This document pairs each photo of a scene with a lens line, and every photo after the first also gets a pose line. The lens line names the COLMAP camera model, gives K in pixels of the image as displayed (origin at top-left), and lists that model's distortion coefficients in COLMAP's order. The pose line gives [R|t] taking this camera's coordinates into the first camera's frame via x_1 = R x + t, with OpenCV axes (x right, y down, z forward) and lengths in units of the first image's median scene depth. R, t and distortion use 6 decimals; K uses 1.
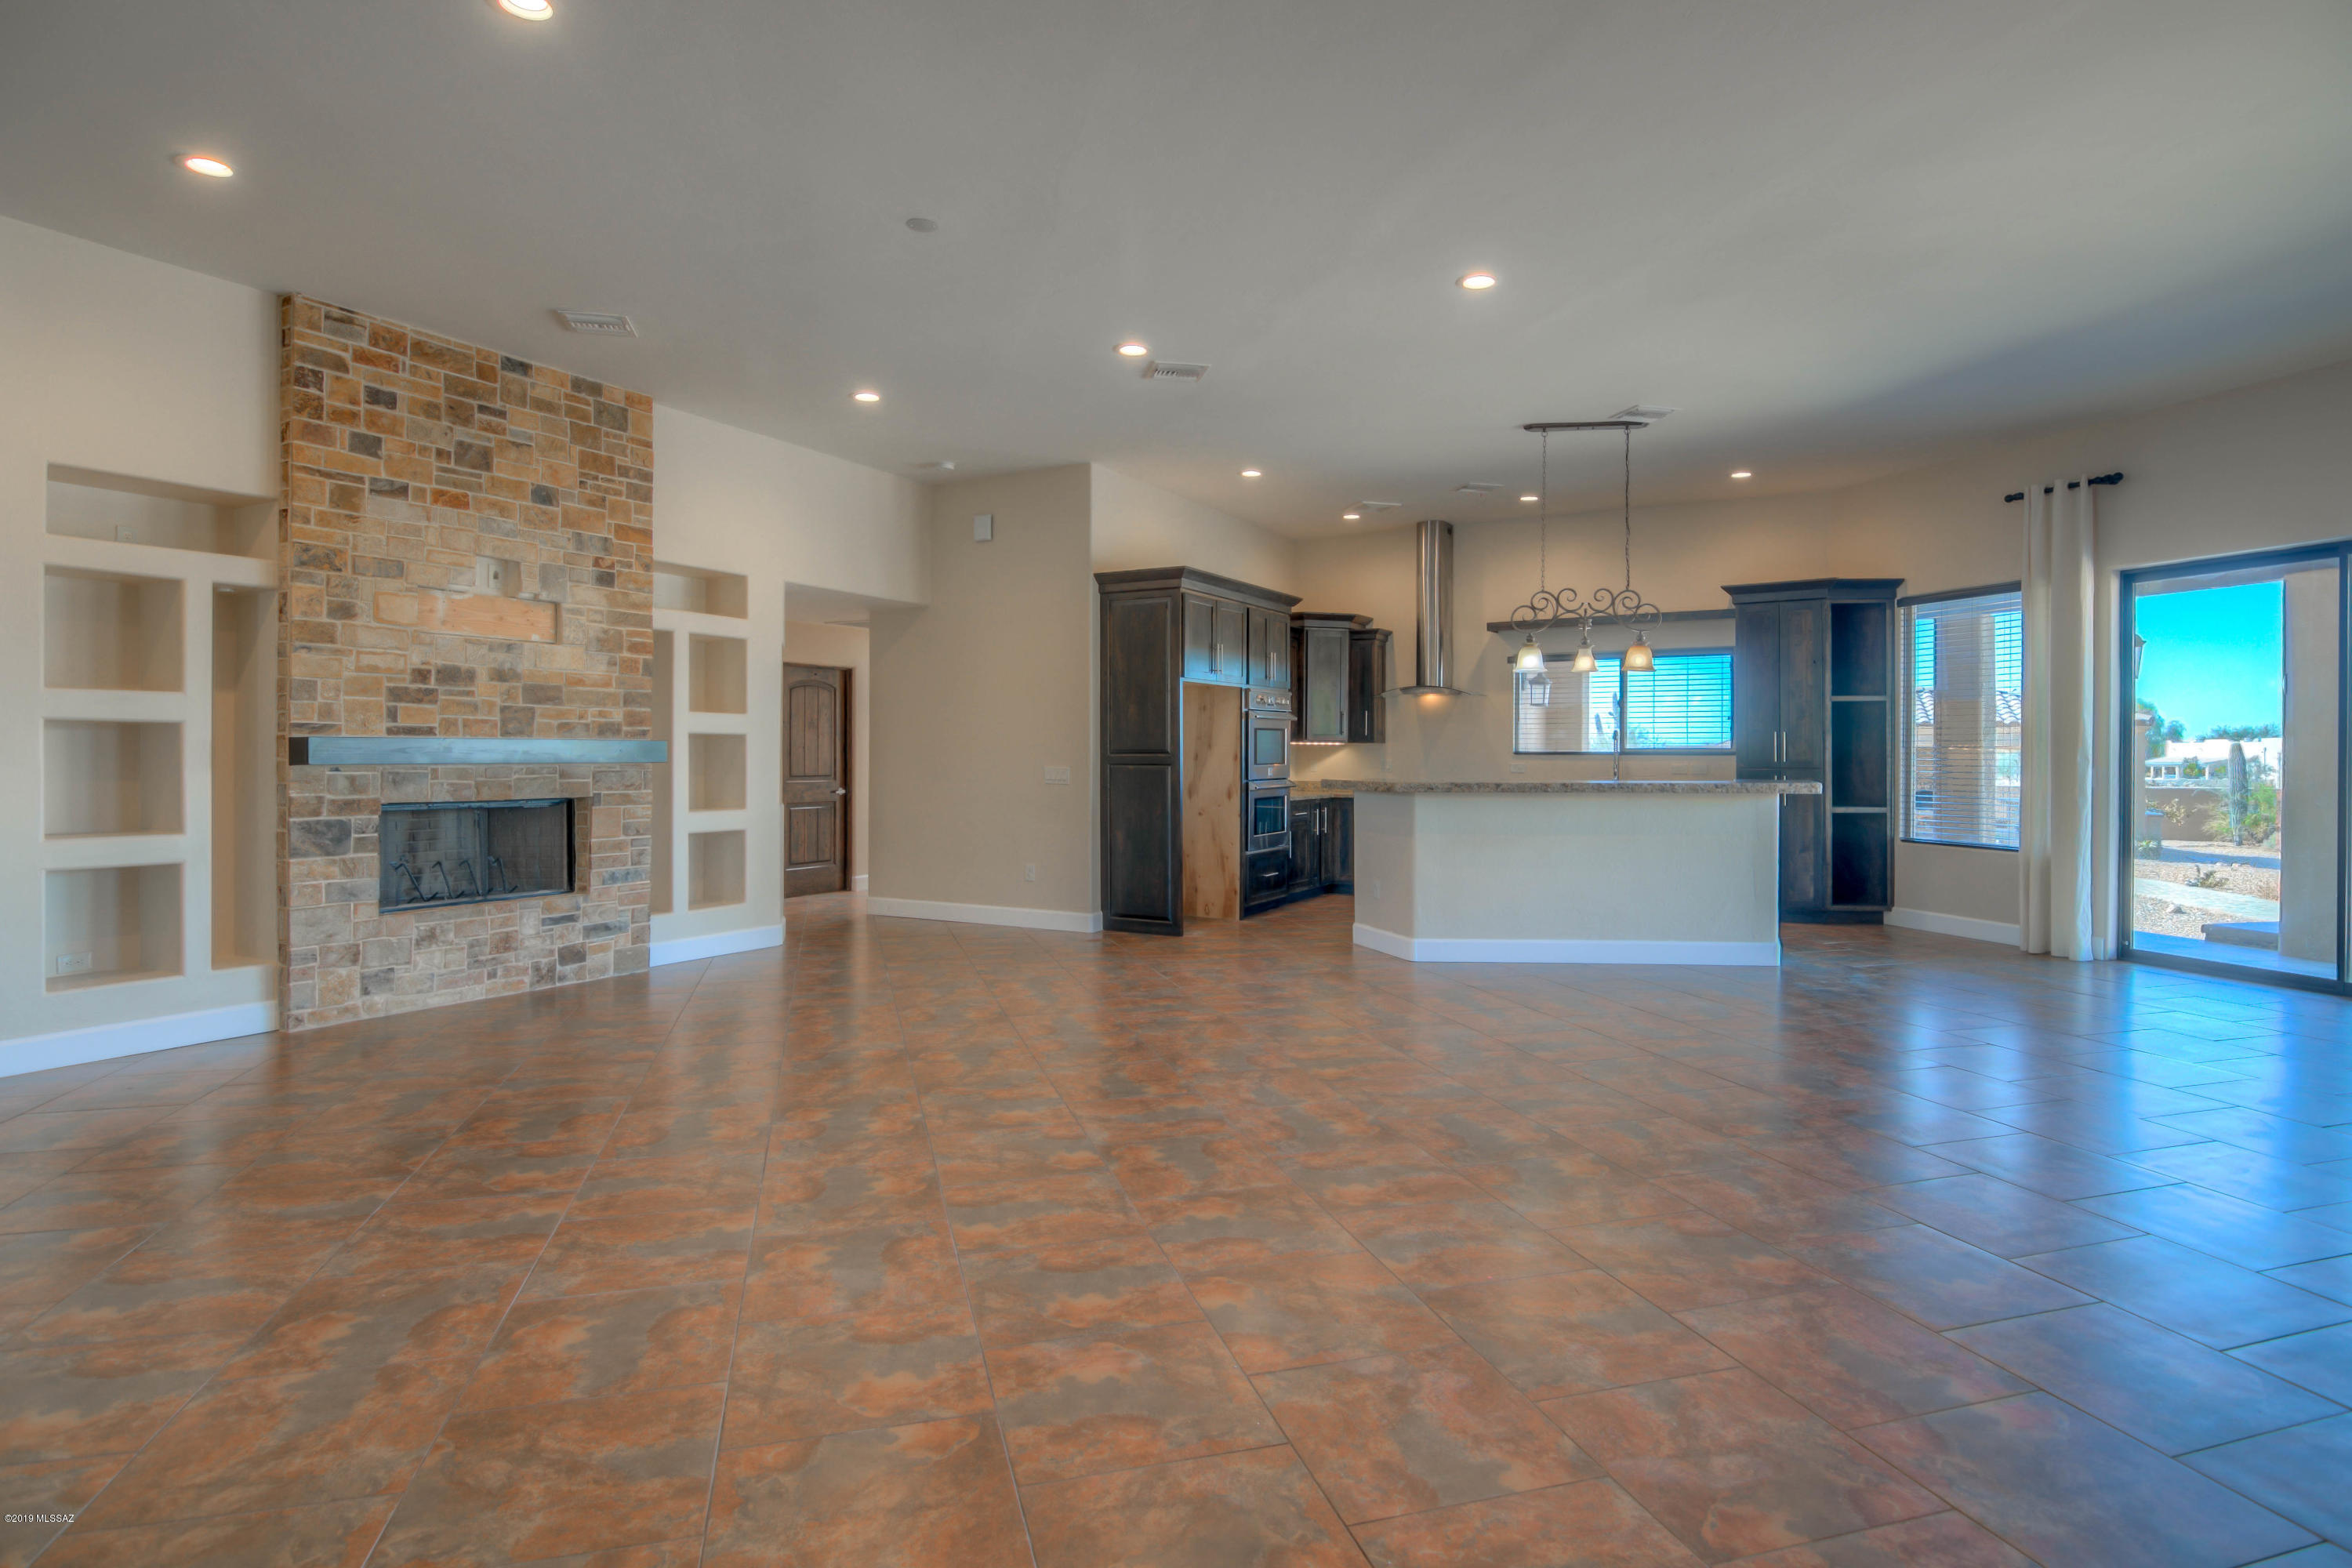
lens RADIAL K [[1200.2, 0, 1138.8], [0, 1200.2, 751.5], [0, 0, 1]] dist [0.003139, -0.027077]
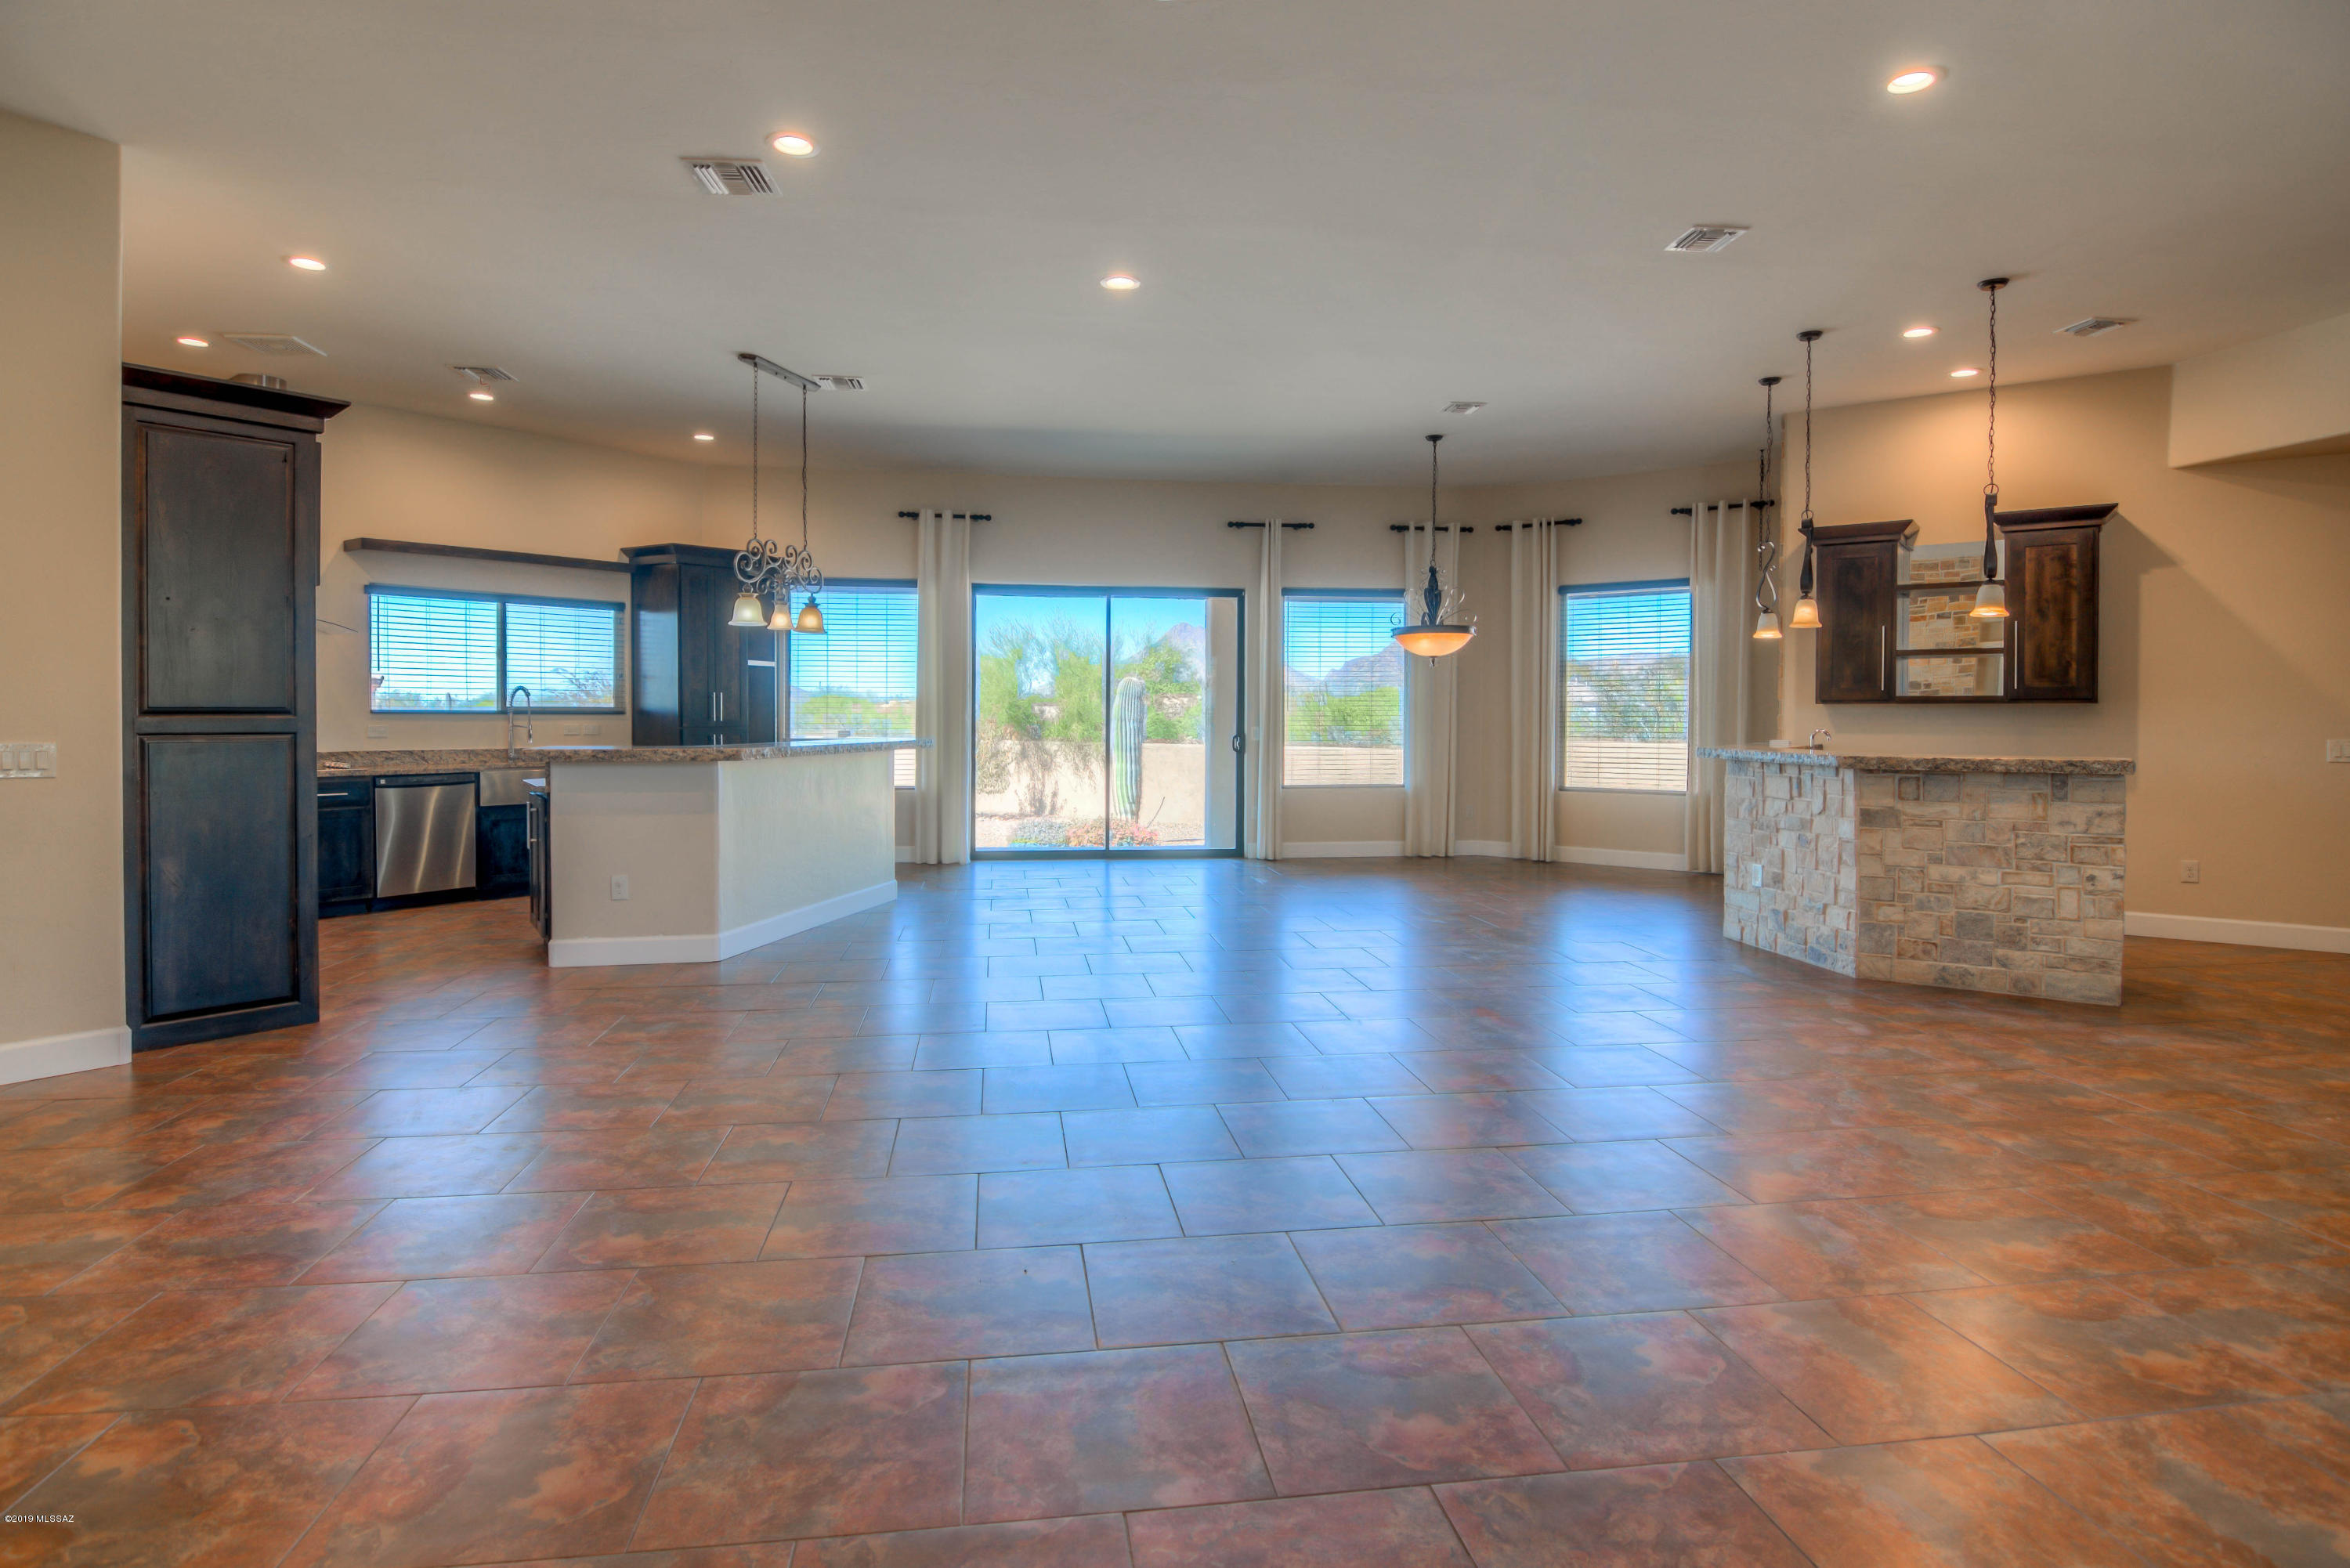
lens RADIAL K [[1245.6, 0, 1173.3], [0, 1245.6, 732.9], [0, 0, 1]] dist [0.000898, -0.015299]
pose [[0.120974, -0.016170, 0.992524, -0.598421], [-0.004883, 0.999846, 0.016884, -0.001452], [-0.992644, -0.006889, 0.120876, 0.578202]]
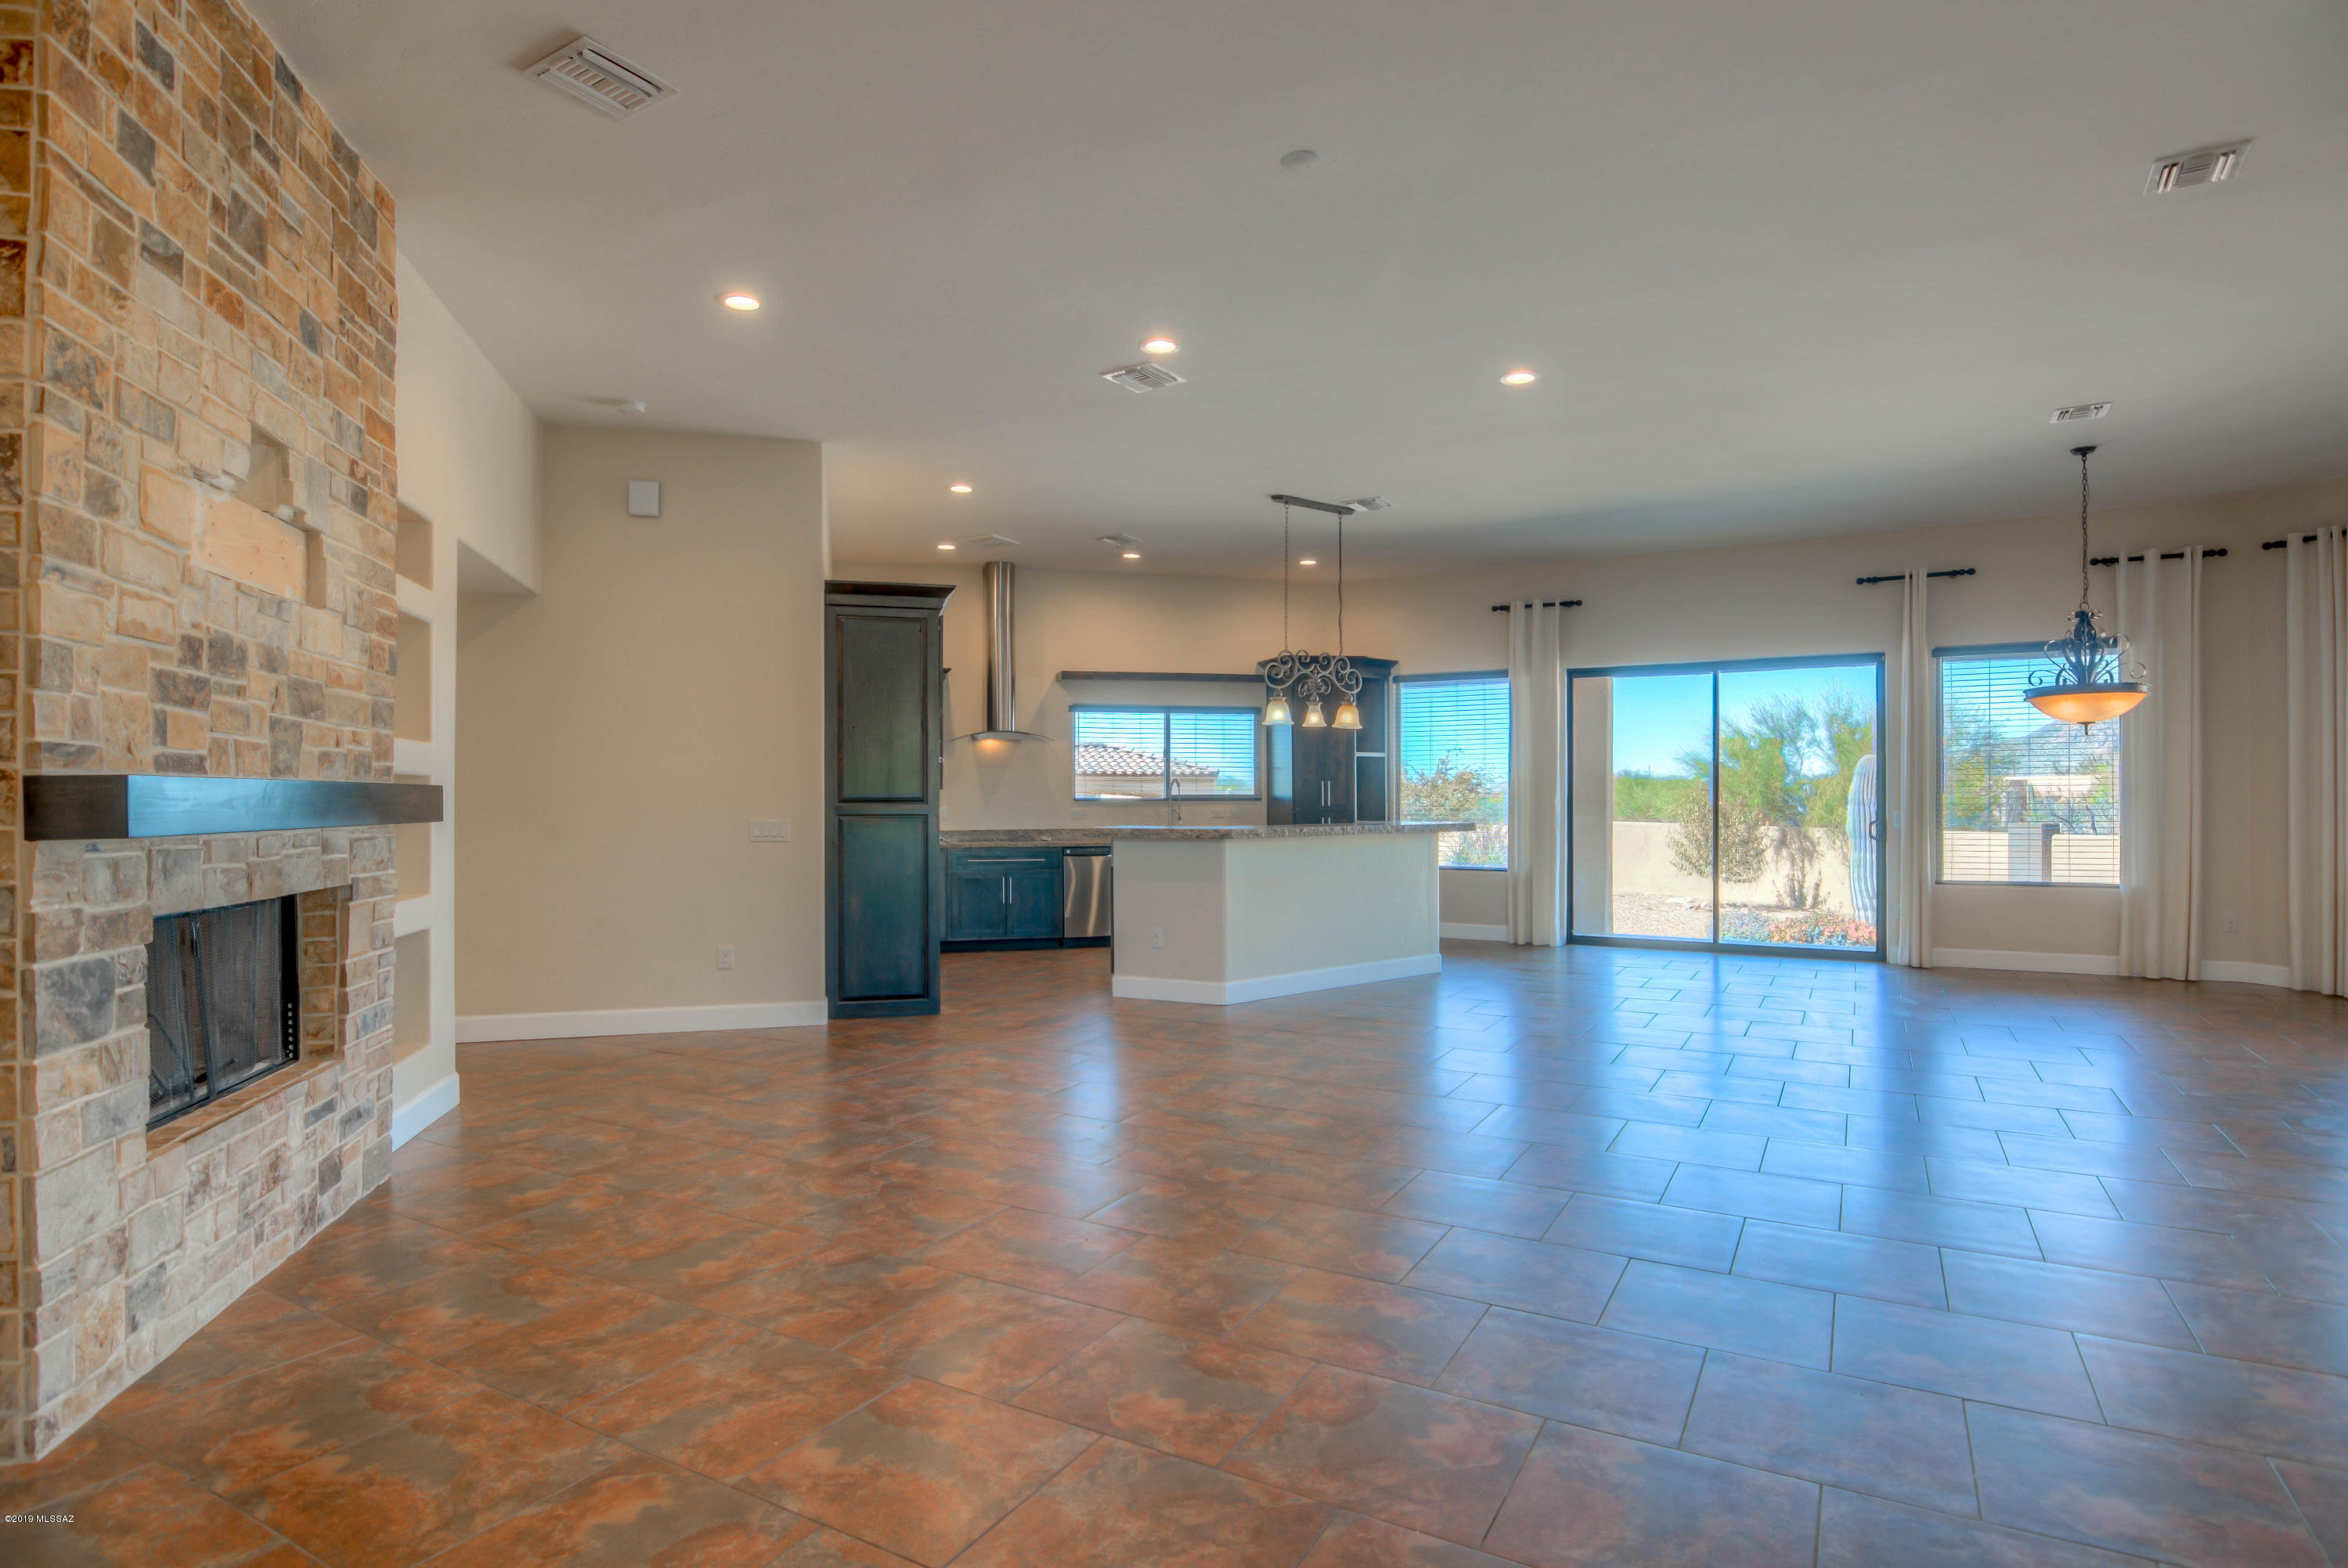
lens RADIAL K [[1223.3, 0, 1151.4], [0, 1223.3, 797.2], [0, 0, 1]] dist [0.000823, -0.014649]
pose [[0.714478, -0.002996, 0.699652, -0.540216], [0.002940, 0.999995, 0.001280, -0.002596], [-0.699652, 0.001142, 0.714483, 0.302367]]
